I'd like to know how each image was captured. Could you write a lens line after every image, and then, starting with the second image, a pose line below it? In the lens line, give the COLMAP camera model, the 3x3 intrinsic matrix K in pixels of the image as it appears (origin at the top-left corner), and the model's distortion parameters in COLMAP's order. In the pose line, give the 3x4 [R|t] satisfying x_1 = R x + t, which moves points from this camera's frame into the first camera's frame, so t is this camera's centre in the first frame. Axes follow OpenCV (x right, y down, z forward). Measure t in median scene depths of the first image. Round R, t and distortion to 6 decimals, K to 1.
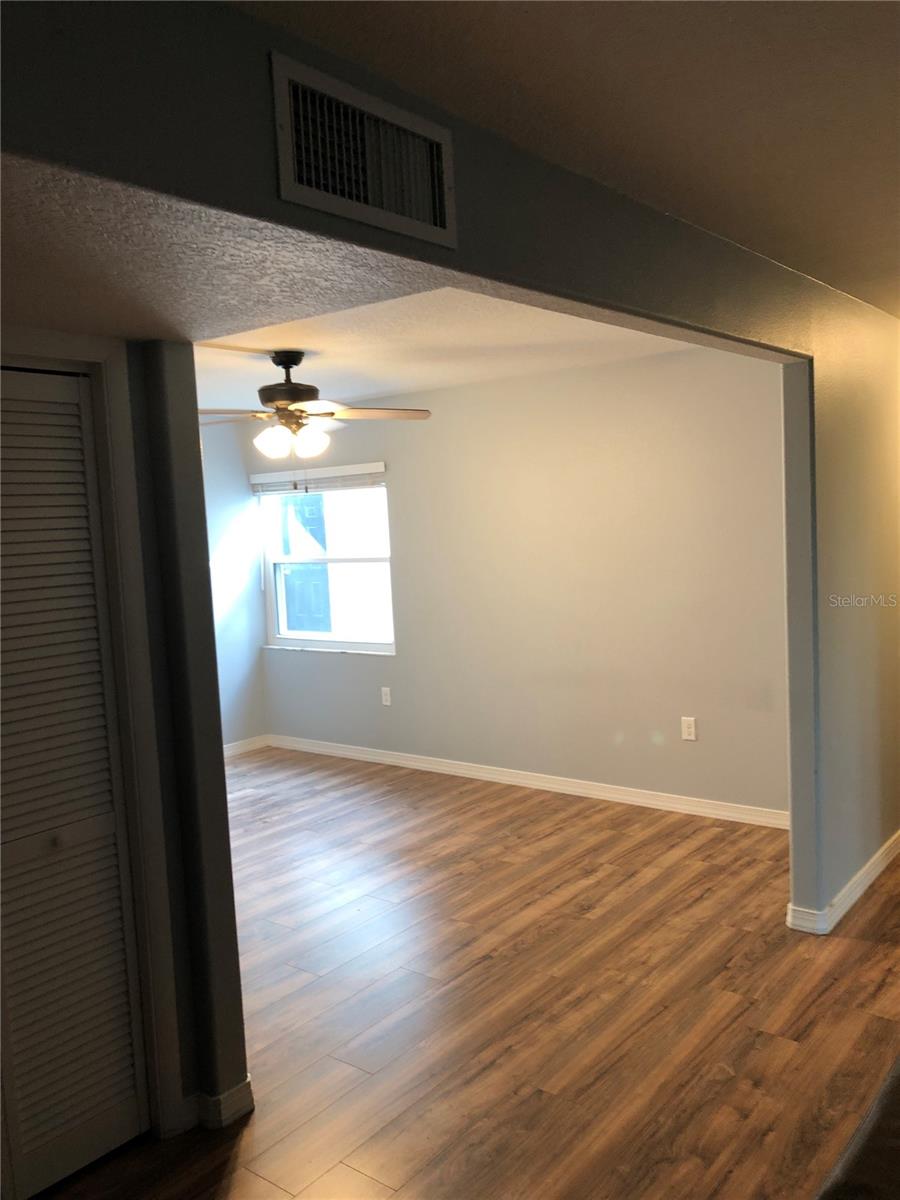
lens RADIAL K [[991.1, 0, 454.6], [0, 991.1, 606.5], [0, 0, 1]] dist [0.034222, 0.003207]
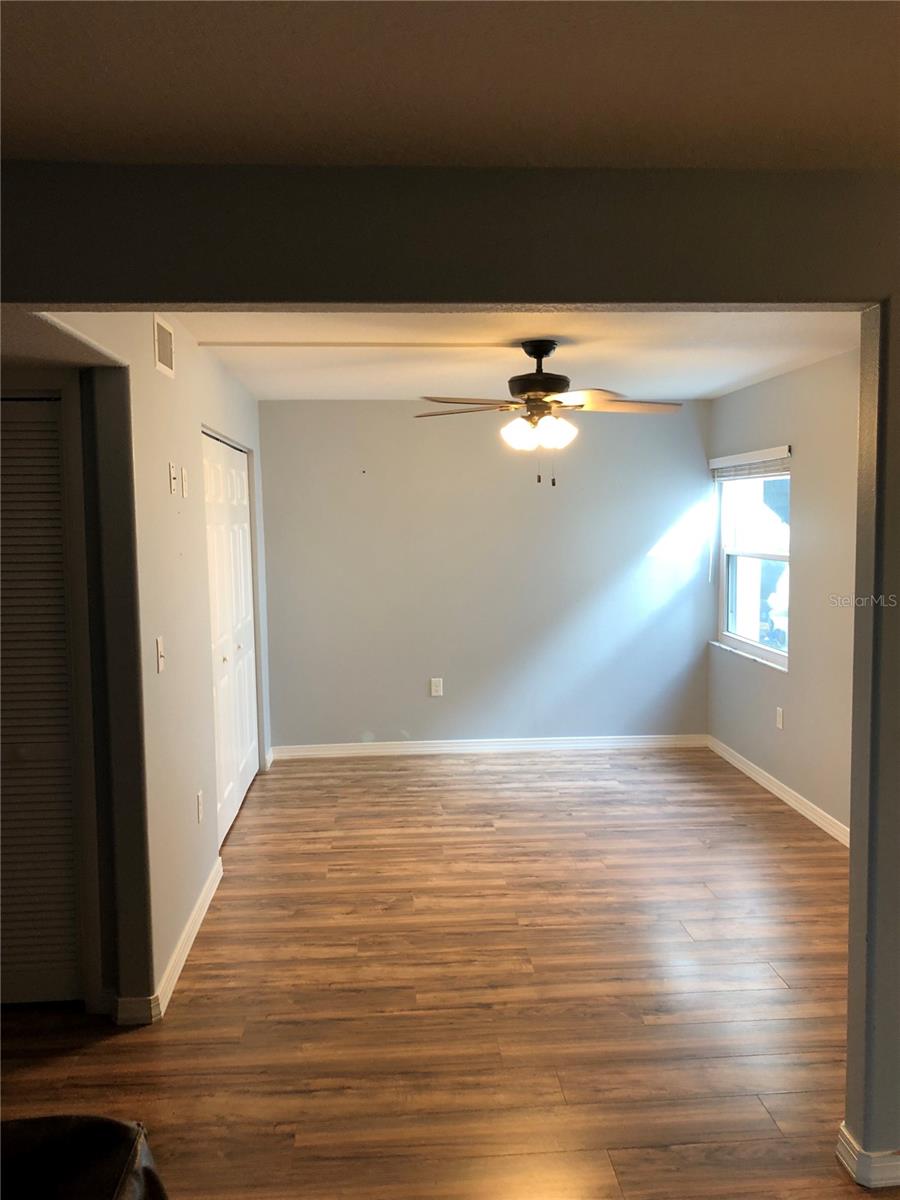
lens RADIAL K [[991.1, 0, 451.3], [0, 991.1, 590.8], [0, 0, 1]] dist [0.034222, 0.003207]
pose [[0.674276, 0.104015, -0.731118, 0.500378], [-0.092987, 0.994110, 0.055672, -0.056936], [0.732602, 0.030446, 0.679976, 0.272000]]
